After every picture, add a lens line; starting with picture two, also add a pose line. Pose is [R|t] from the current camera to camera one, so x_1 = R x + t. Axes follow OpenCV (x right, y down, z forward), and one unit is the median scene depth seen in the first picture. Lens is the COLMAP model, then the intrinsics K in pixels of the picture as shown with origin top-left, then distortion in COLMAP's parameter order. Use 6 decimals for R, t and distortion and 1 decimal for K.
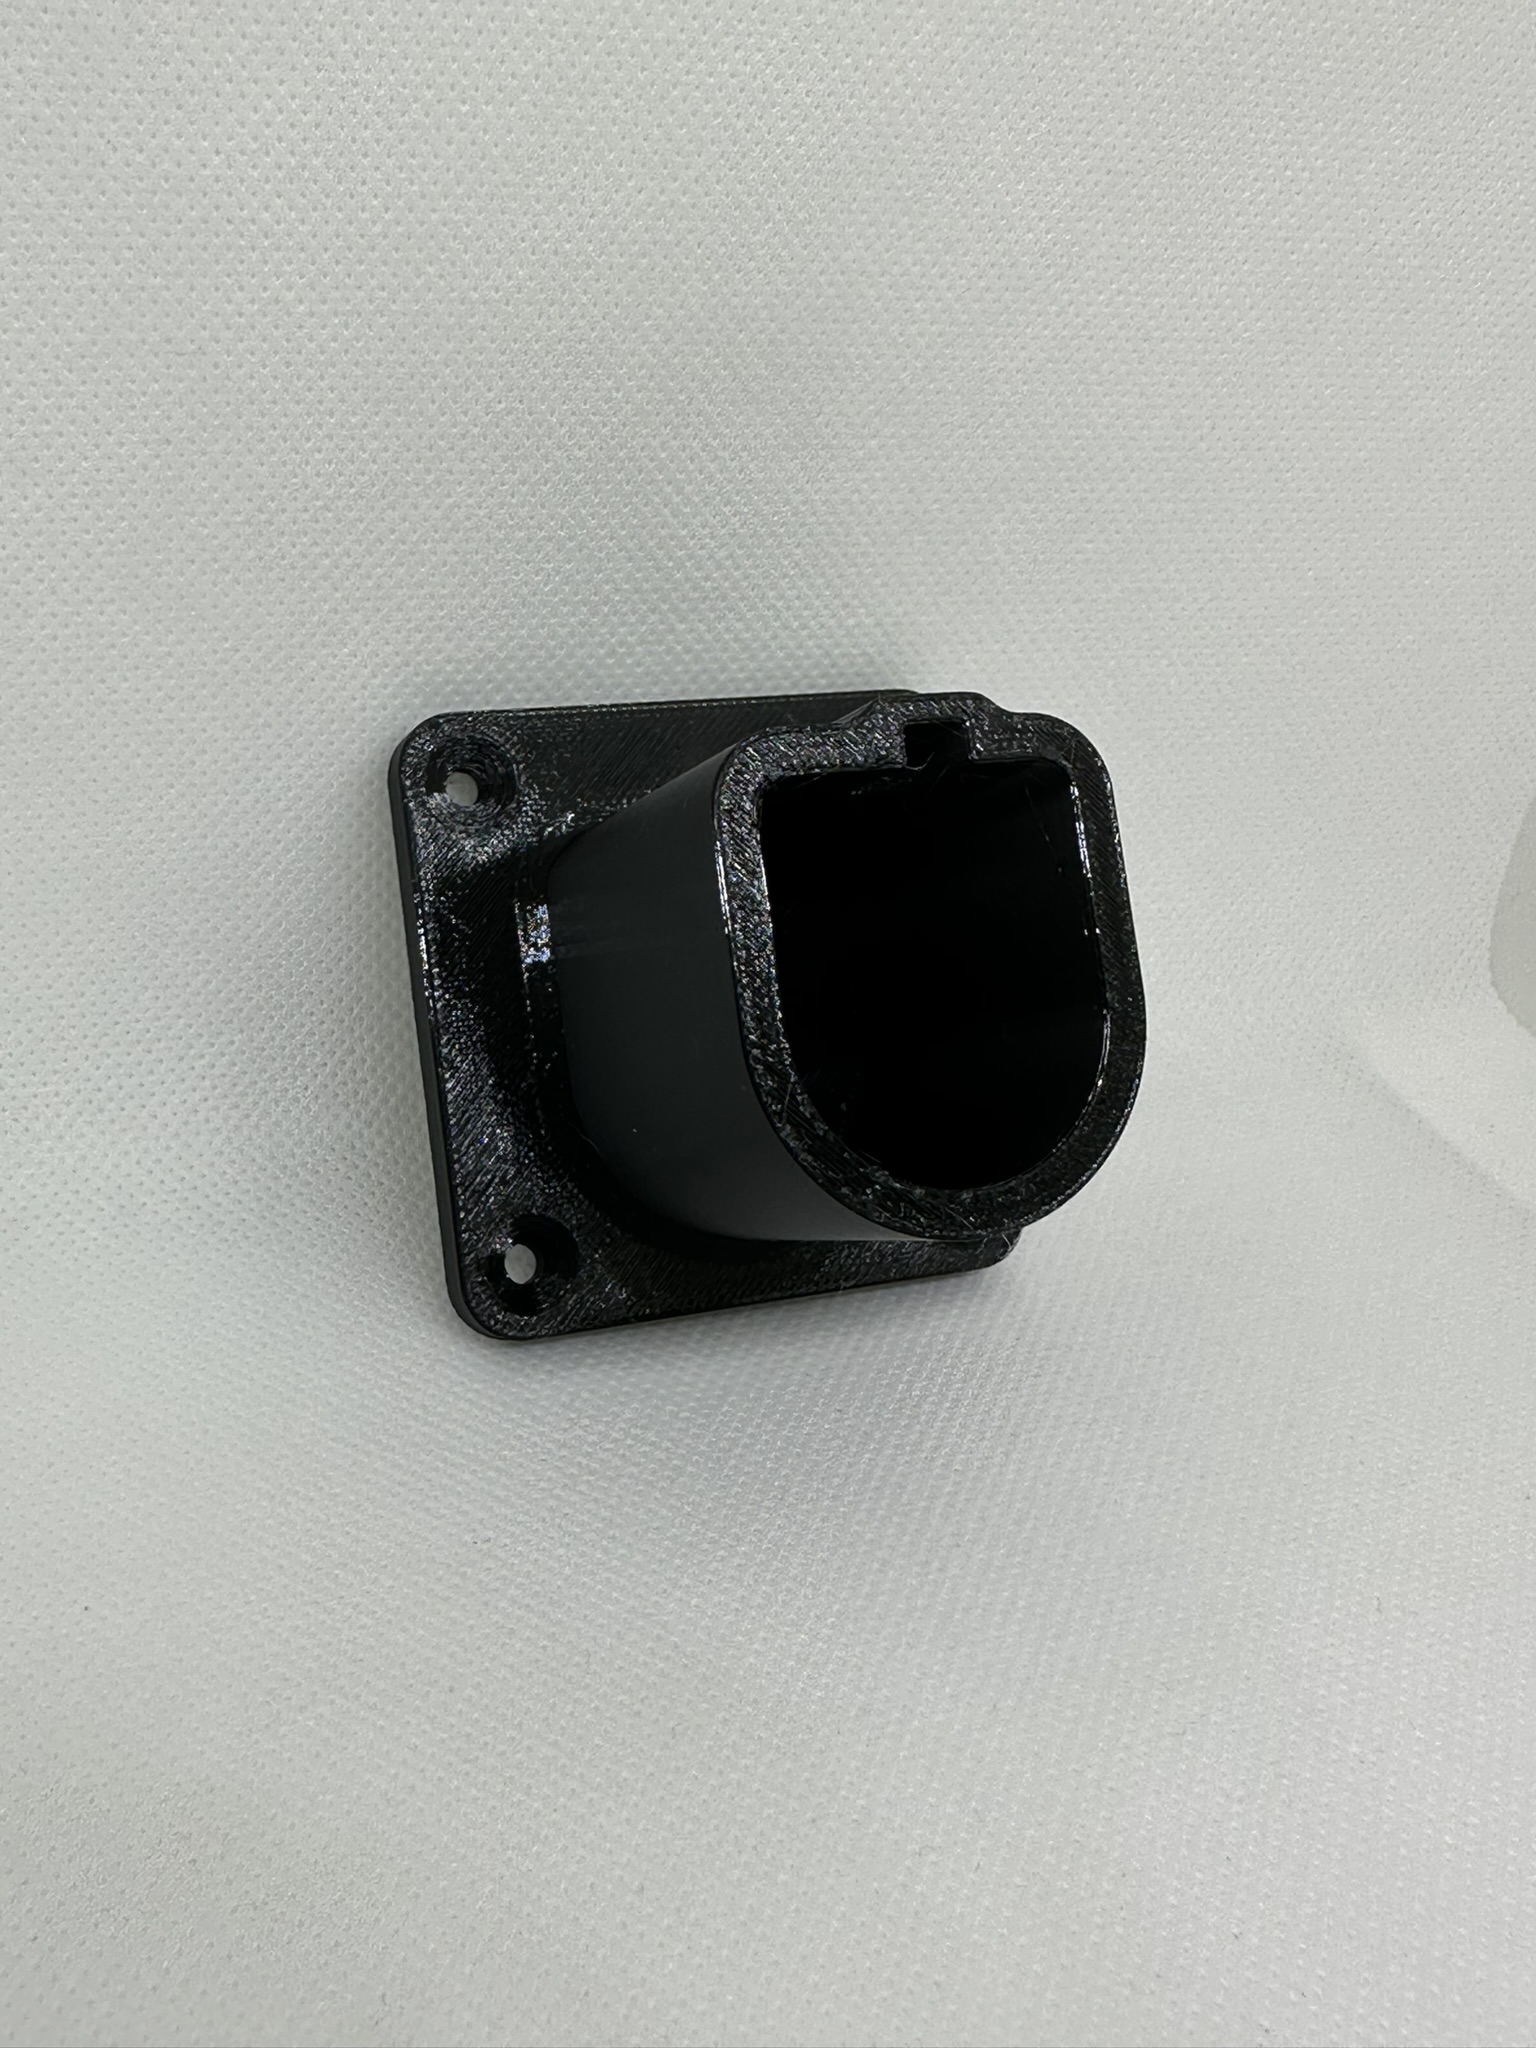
lens RADIAL K [[2117.5, 0, 765.3], [0, 2117.5, 983.4], [0, 0, 1]] dist [-0.016043, 0.000000]
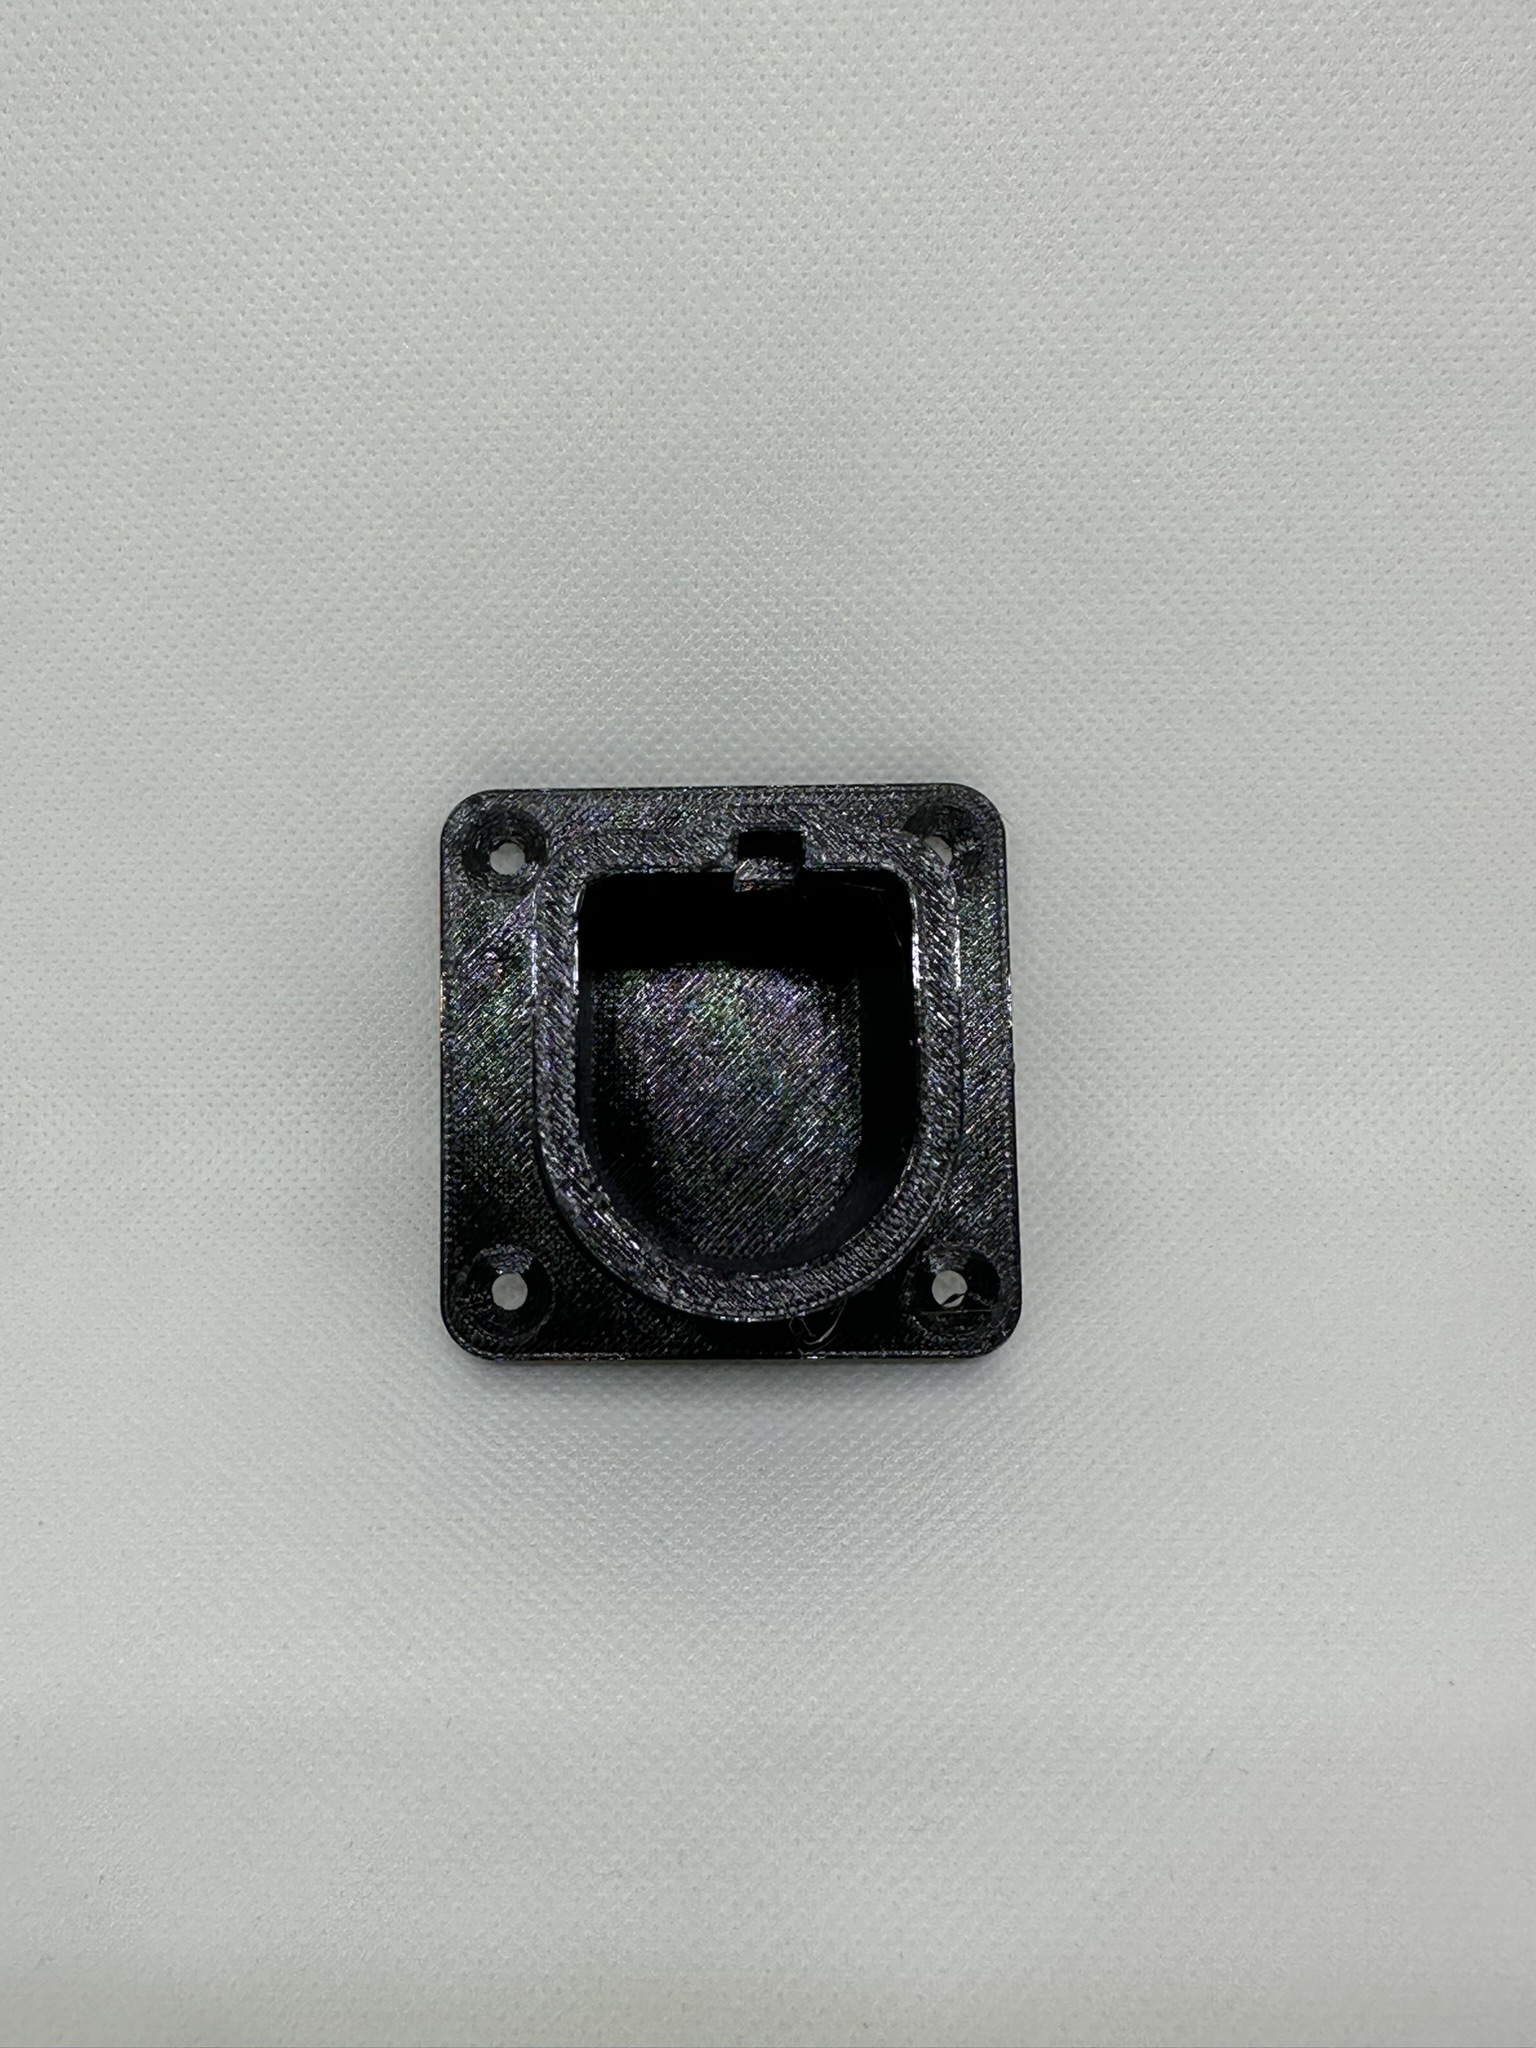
lens RADIAL K [[2117.5, 0, 694.7], [0, 2117.5, 978.4], [0, 0, 1]] dist [-0.016043, 0.000000]
pose [[0.926322, 0.080630, -0.368003, 0.353362], [-0.084986, 0.996373, 0.004385, -0.041531], [0.367022, 0.027213, 0.929814, 0.007407]]
